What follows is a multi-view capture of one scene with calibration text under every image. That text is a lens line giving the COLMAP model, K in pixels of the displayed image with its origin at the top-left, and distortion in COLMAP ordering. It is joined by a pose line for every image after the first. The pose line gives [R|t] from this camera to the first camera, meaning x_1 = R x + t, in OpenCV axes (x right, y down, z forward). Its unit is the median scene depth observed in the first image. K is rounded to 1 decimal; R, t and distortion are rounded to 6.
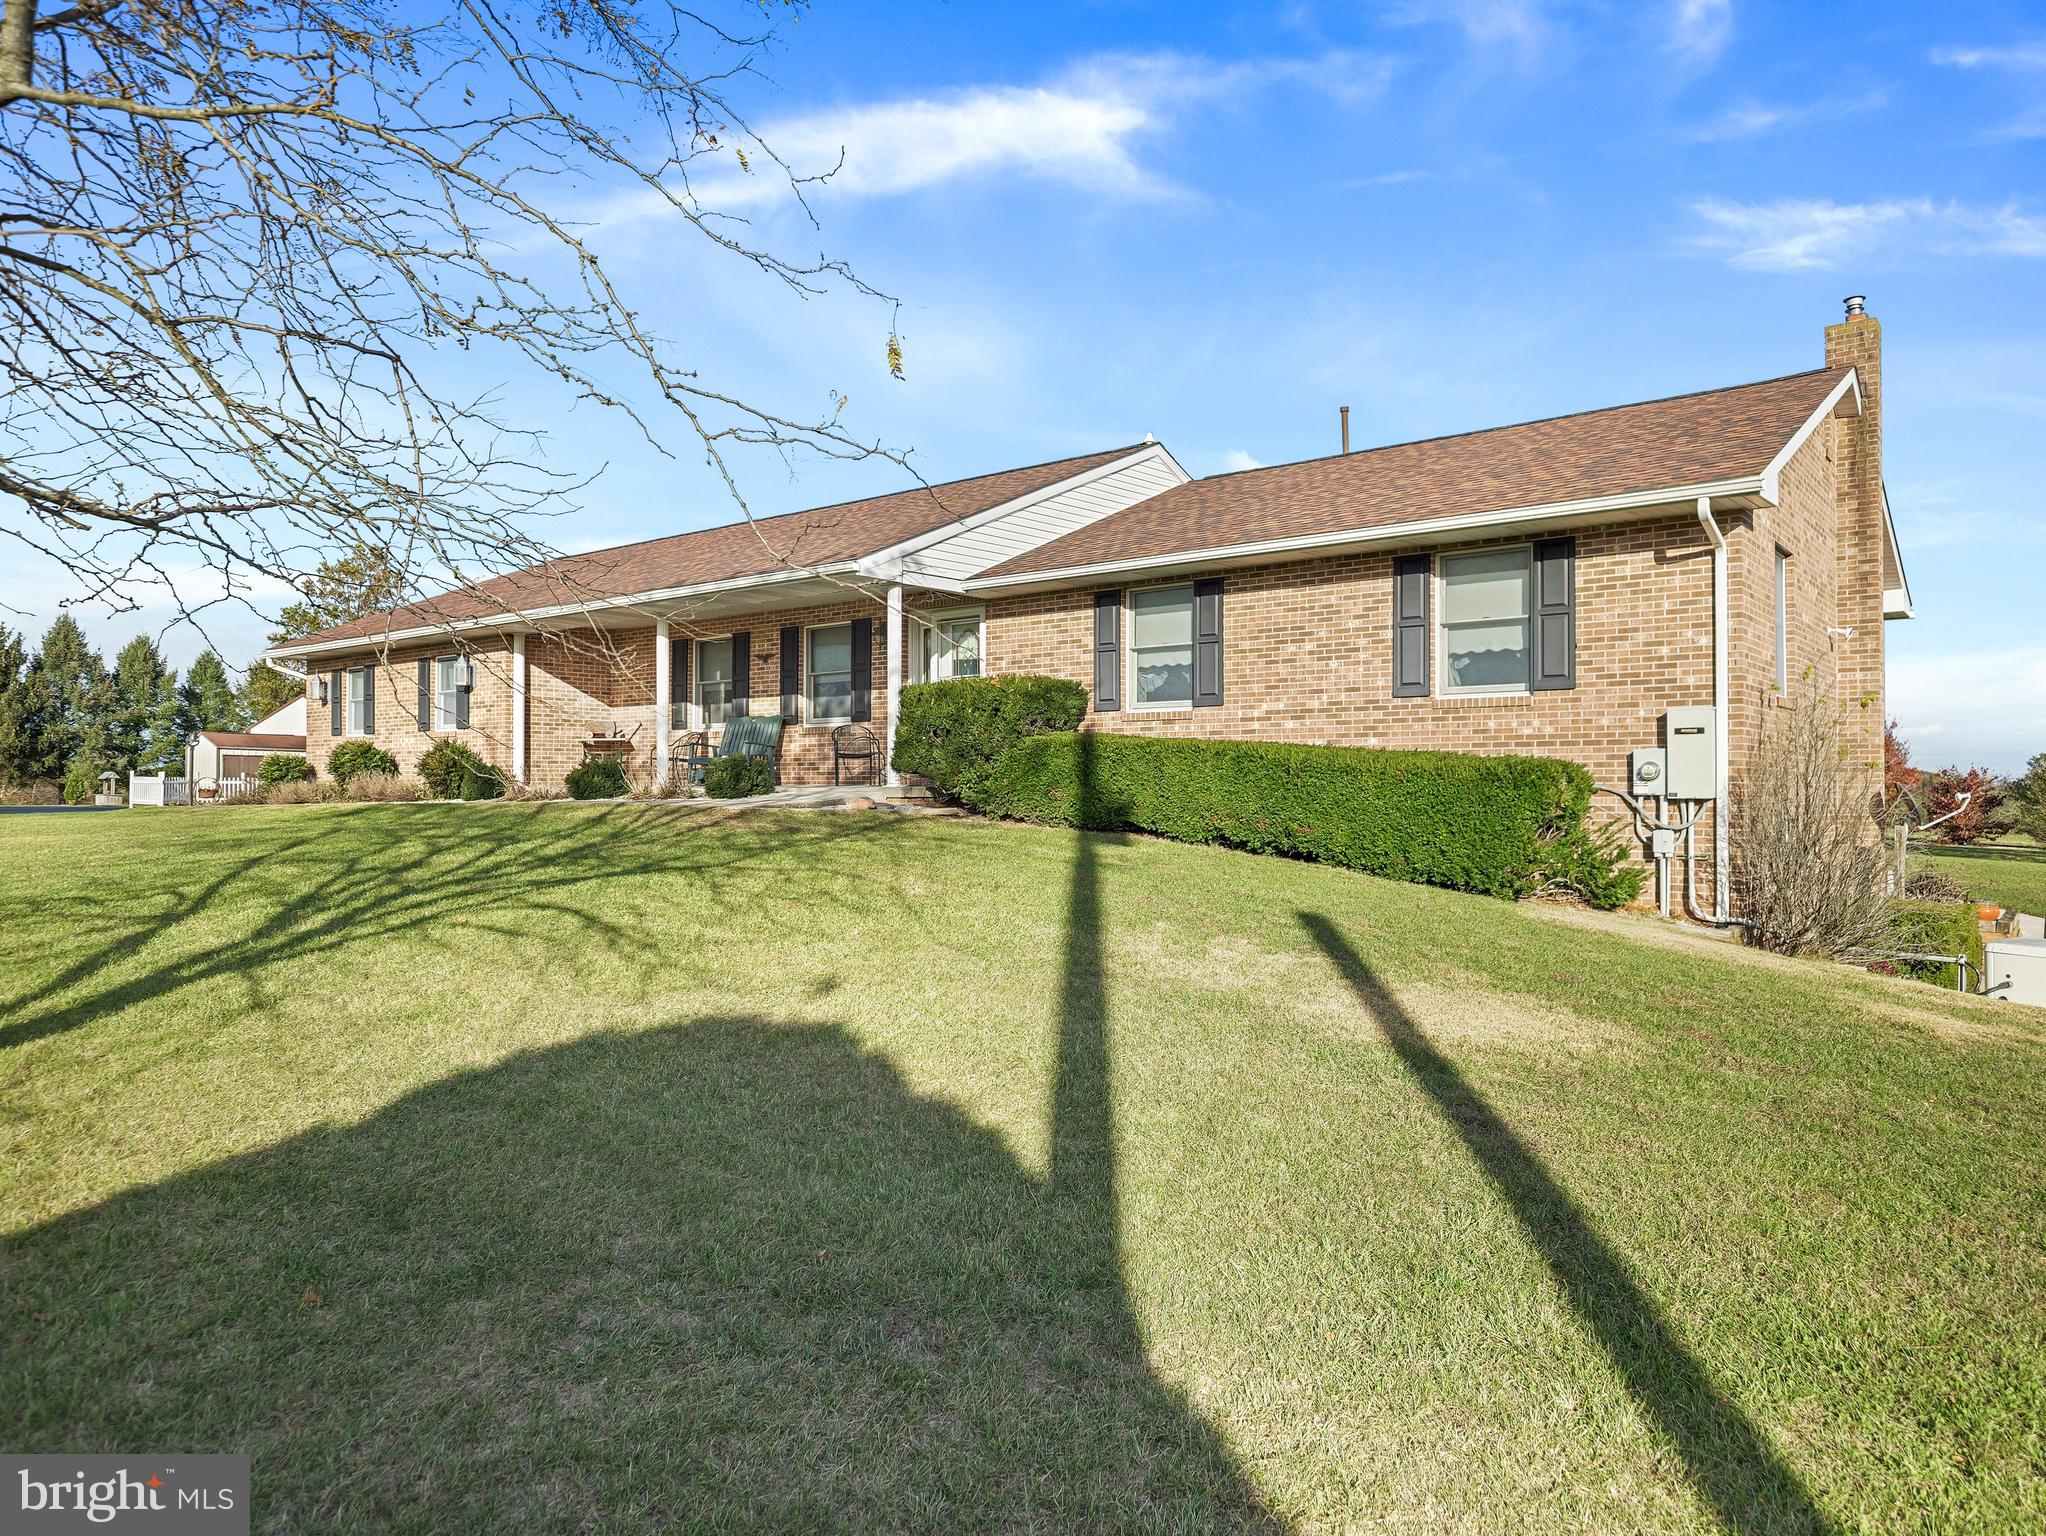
lens RADIAL K [[1330.8, 0, 1022.1], [0, 1330.8, 768.2], [0, 0, 1]] dist [-0.000746, -0.000025]
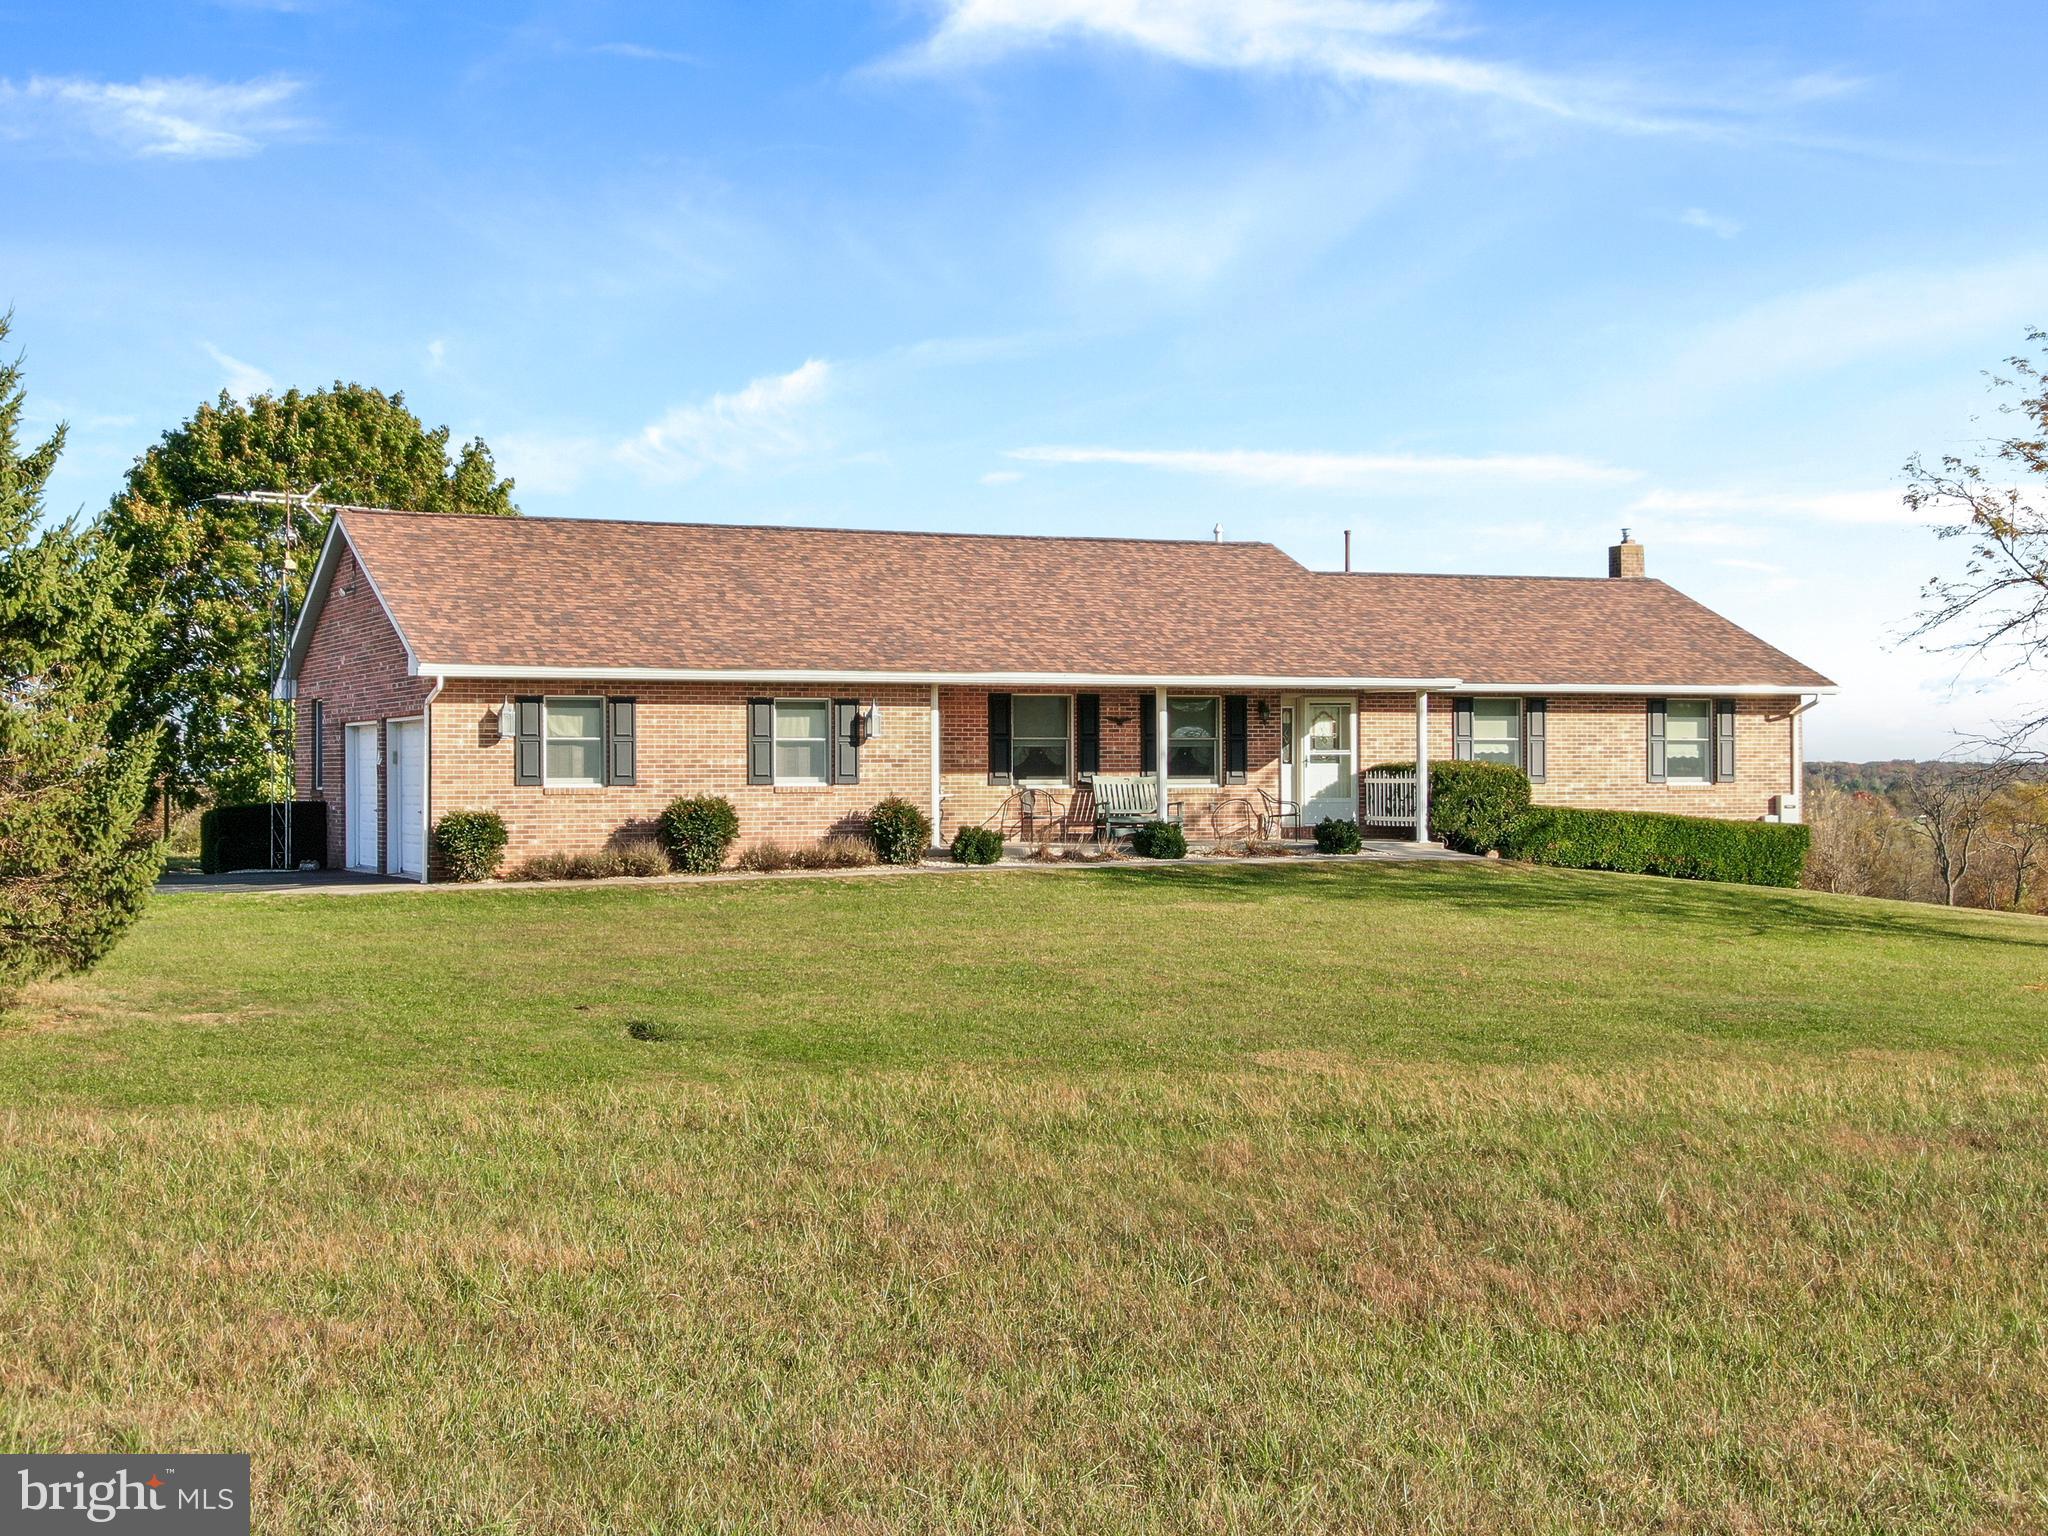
lens RADIAL K [[2775.6, 0, 1021.4], [0, 2775.6, 778.7], [0, 0, 1]] dist [-0.013597, 0.000000]
pose [[0.425967, 0.005259, 0.904723, -3.138568], [-0.000157, 0.999984, -0.005739, -0.037176], [-0.904739, 0.002303, 0.425961, 0.220819]]
